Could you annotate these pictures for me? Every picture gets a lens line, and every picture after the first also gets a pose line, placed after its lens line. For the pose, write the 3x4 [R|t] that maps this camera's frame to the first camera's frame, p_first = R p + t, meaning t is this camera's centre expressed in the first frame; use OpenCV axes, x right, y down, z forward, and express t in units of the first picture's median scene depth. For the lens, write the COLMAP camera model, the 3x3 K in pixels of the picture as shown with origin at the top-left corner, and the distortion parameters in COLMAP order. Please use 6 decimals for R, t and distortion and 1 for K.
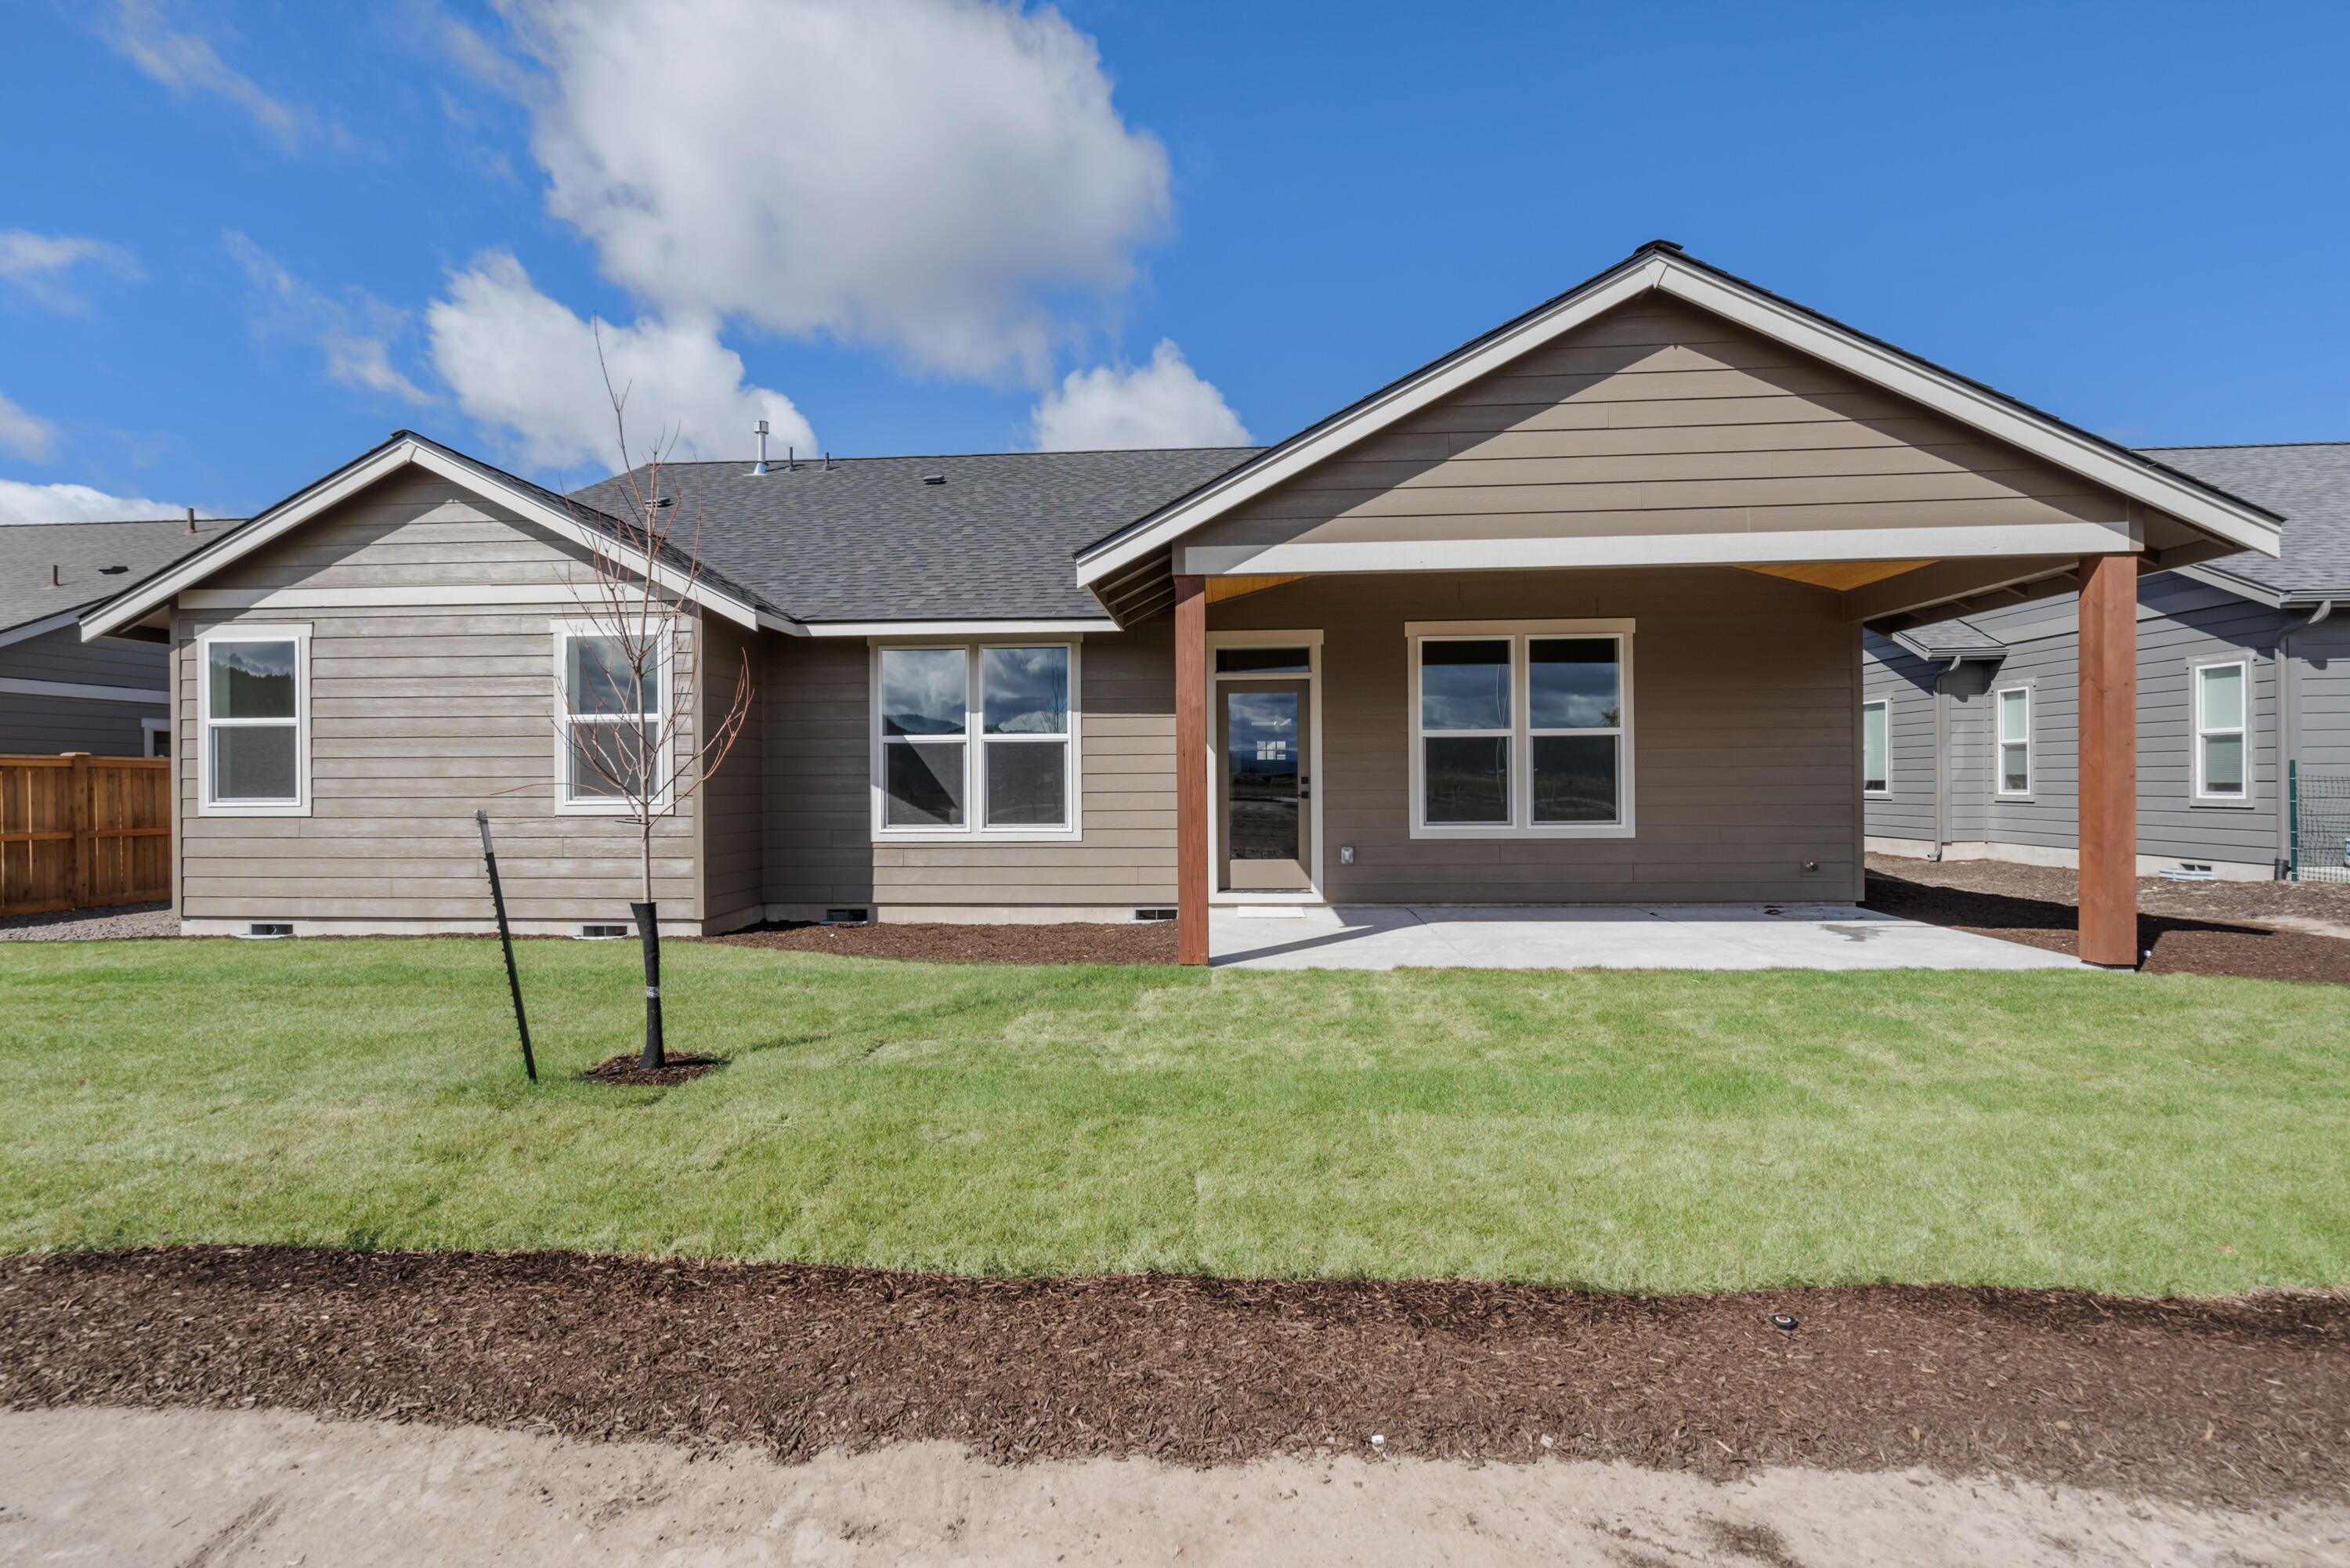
lens RADIAL K [[1067.5, 0, 1158.4], [0, 1067.5, 784.8], [0, 0, 1]] dist [-0.002207, -0.000002]
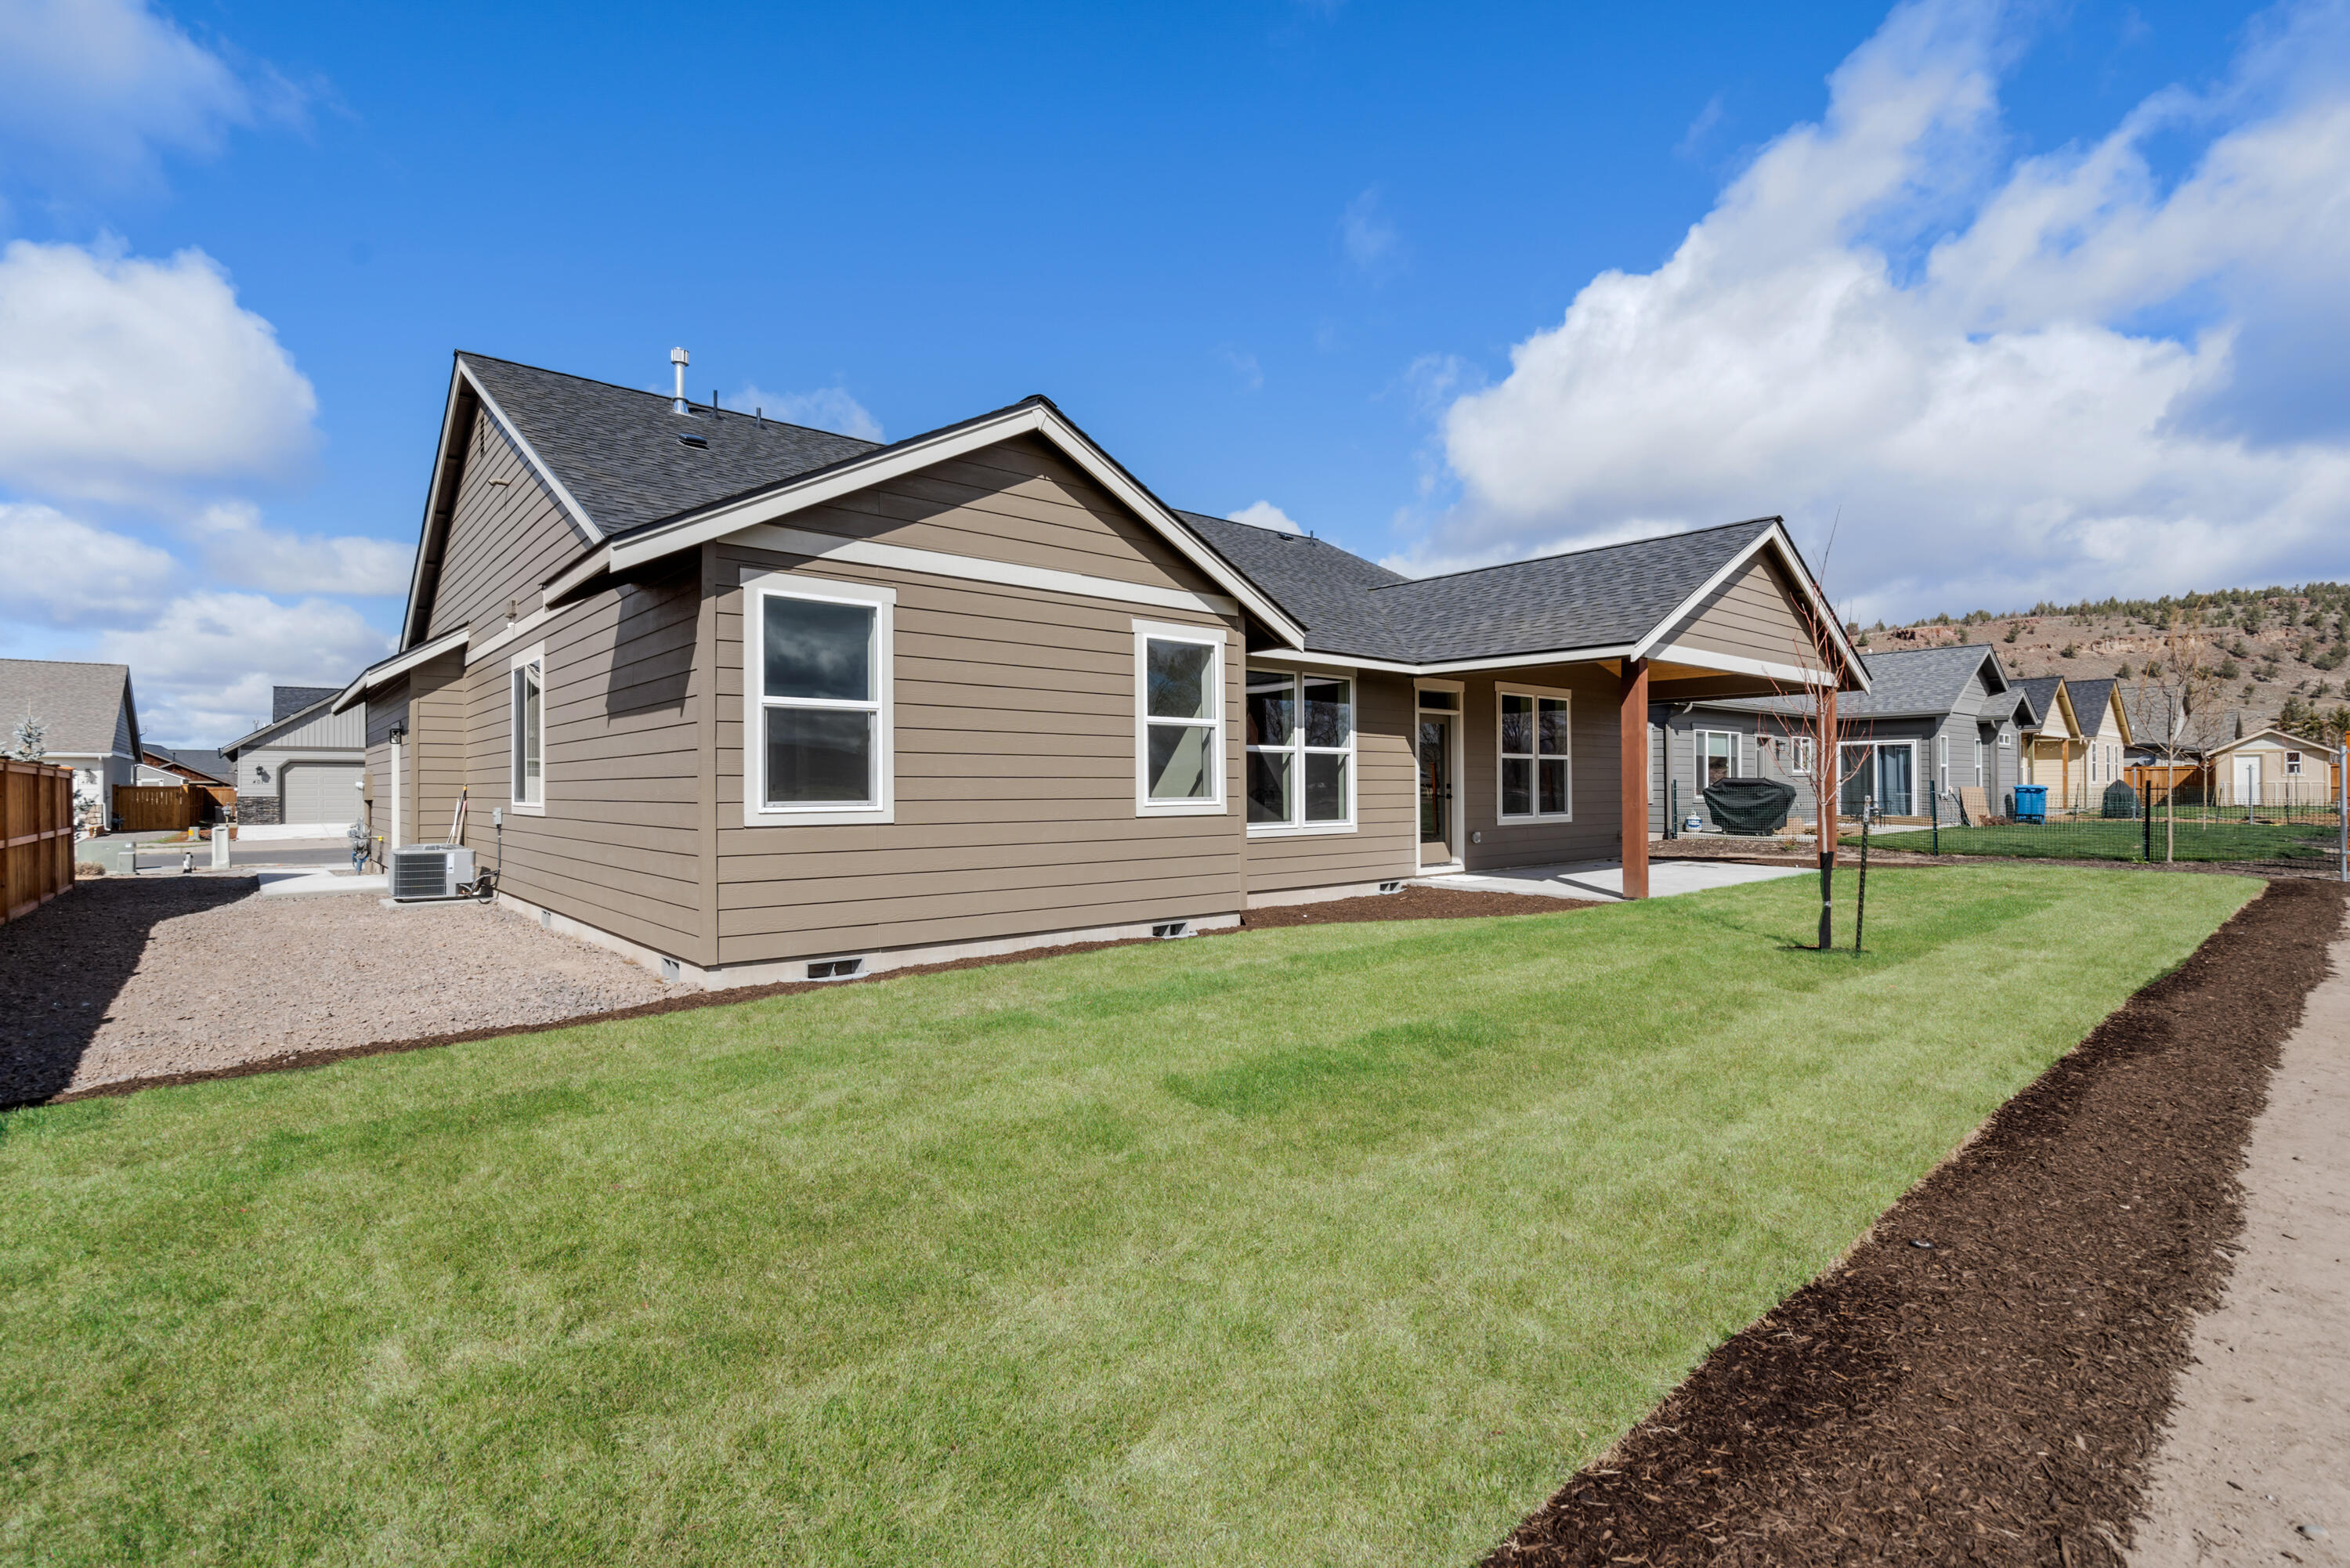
lens RADIAL K [[1067.5, 0, 1119.8], [0, 1067.5, 768.9], [0, 0, 1]] dist [-0.002207, -0.000002]
pose [[0.725549, 0.017003, 0.687960, -1.192728], [-0.002526, 0.999754, -0.022045, 0.005556], [-0.688166, 0.014257, 0.725413, 0.277084]]
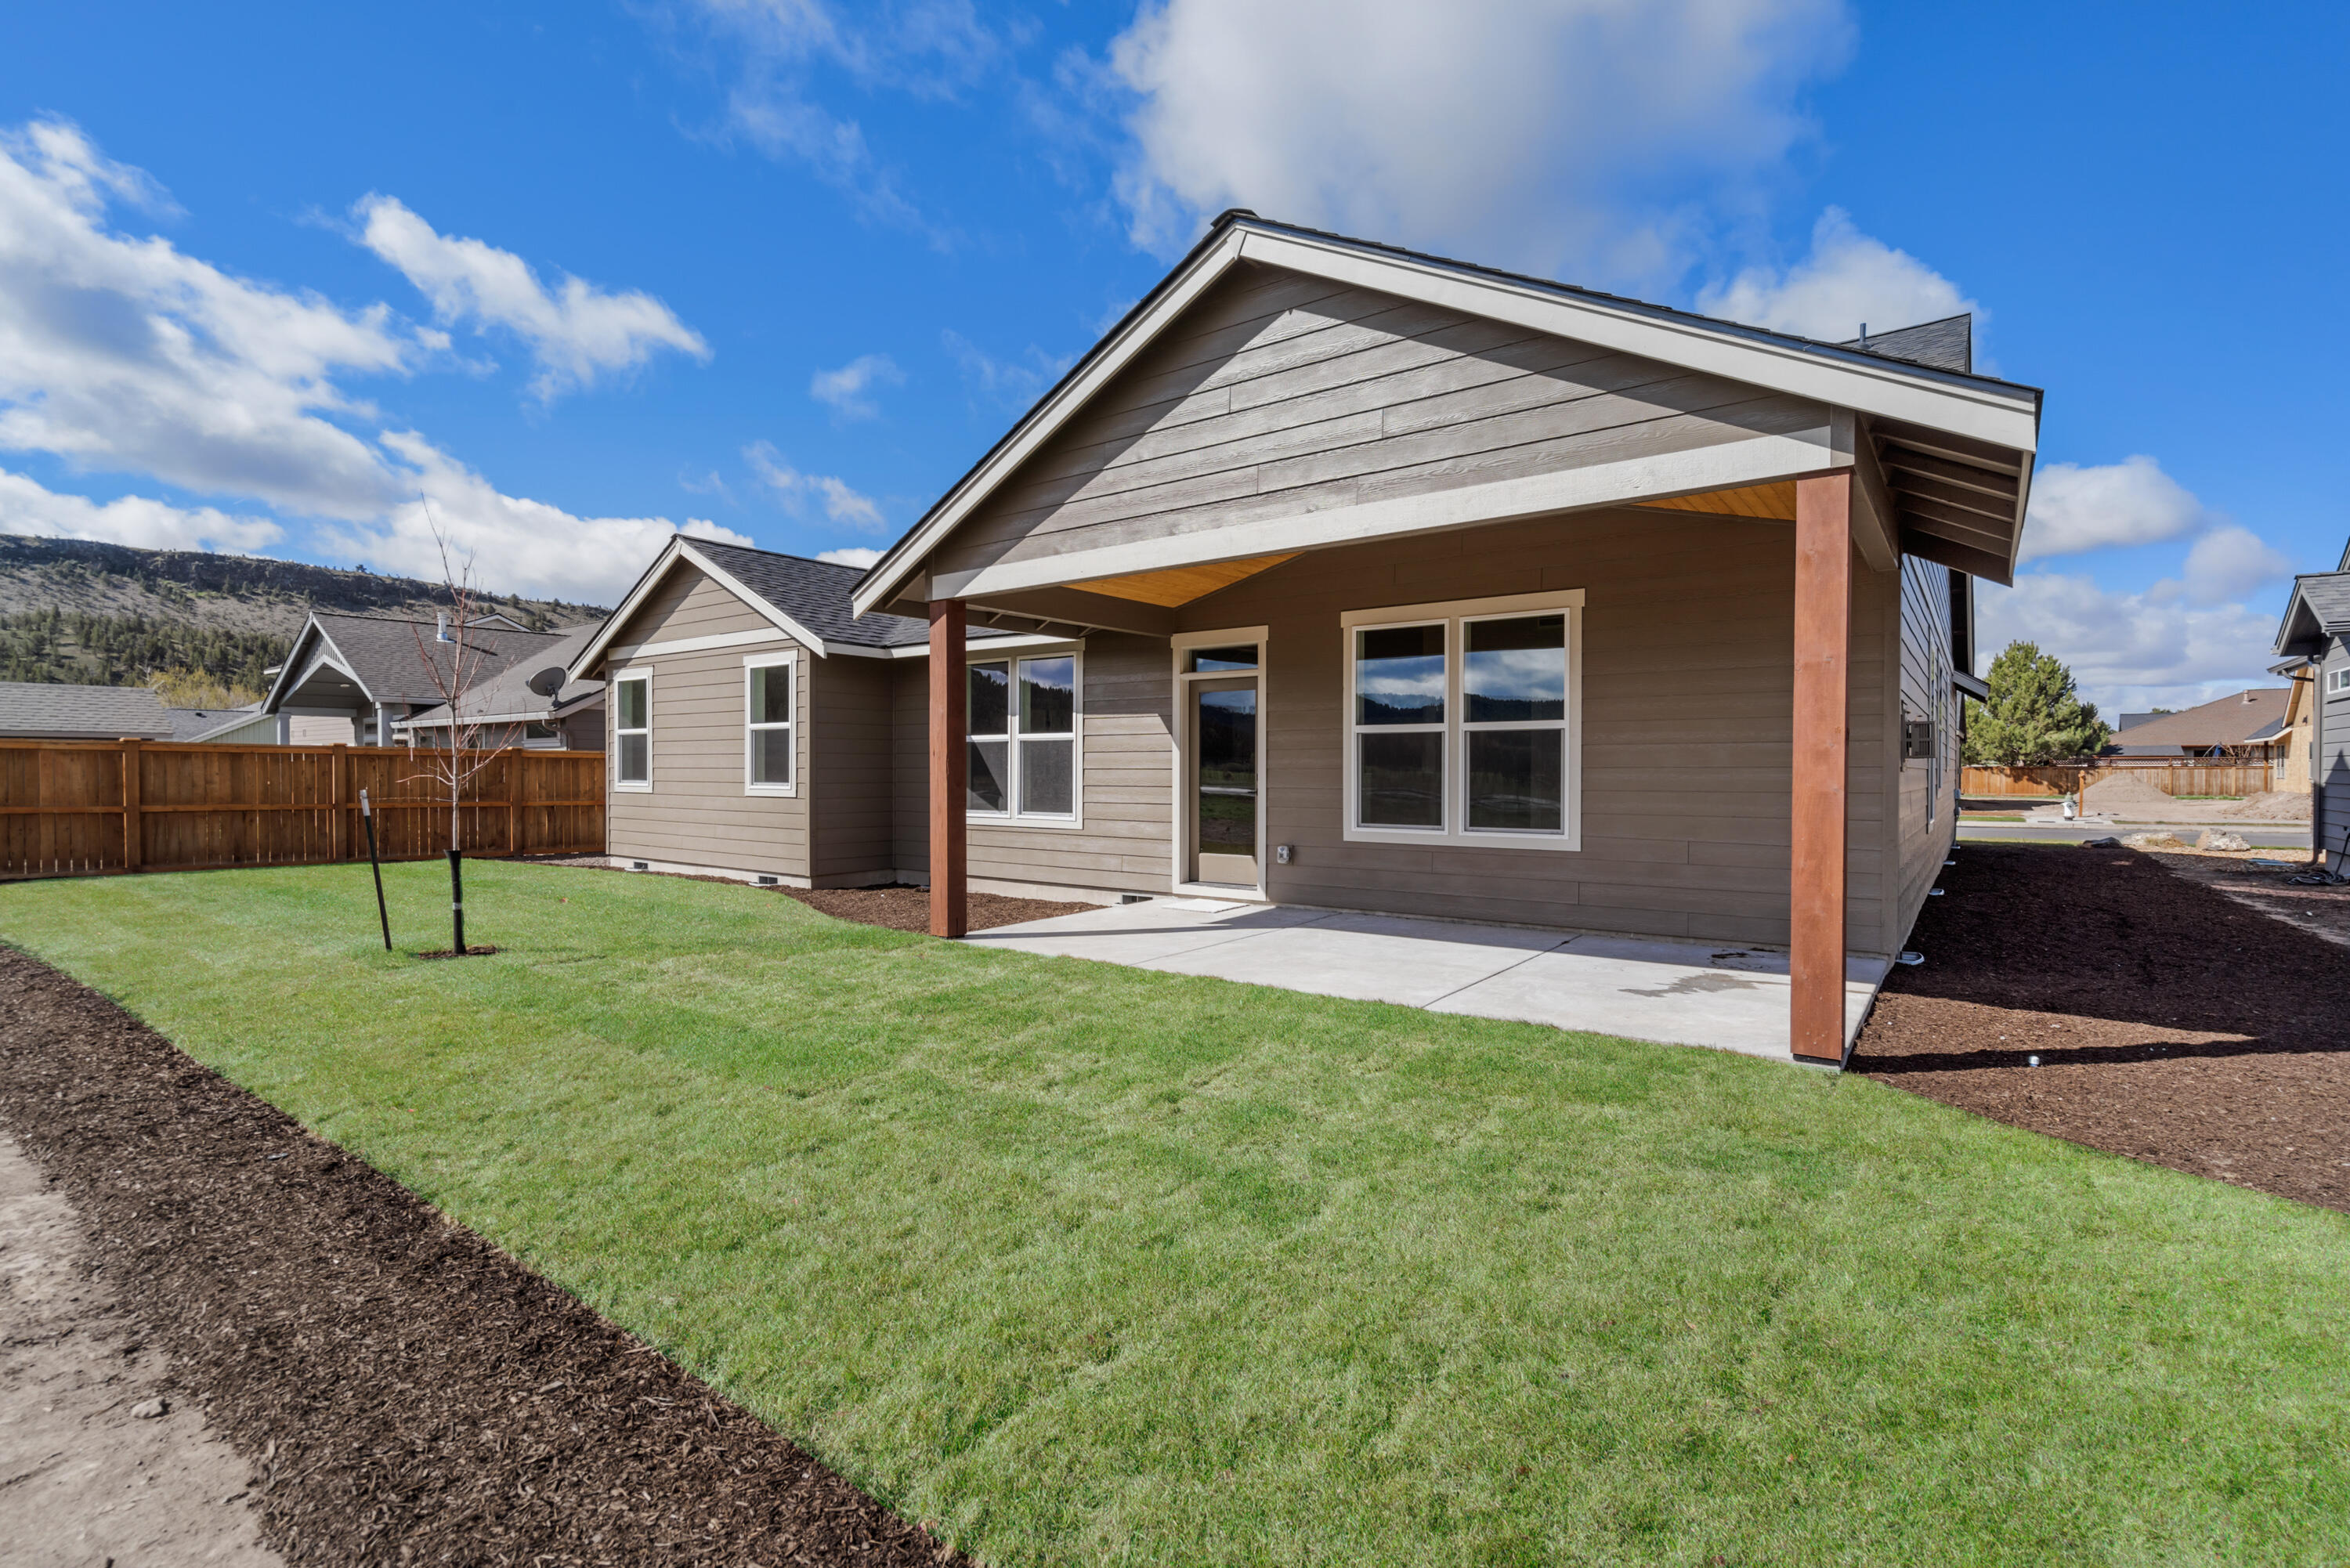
lens RADIAL K [[1067.5, 0, 1159.2], [0, 1067.5, 783.4], [0, 0, 1]] dist [-0.002207, -0.000002]
pose [[0.838721, 0.015960, -0.544328, 0.619033], [-0.010761, 0.999861, 0.012735, -0.010636], [0.544456, -0.004824, 0.838776, 0.114109]]
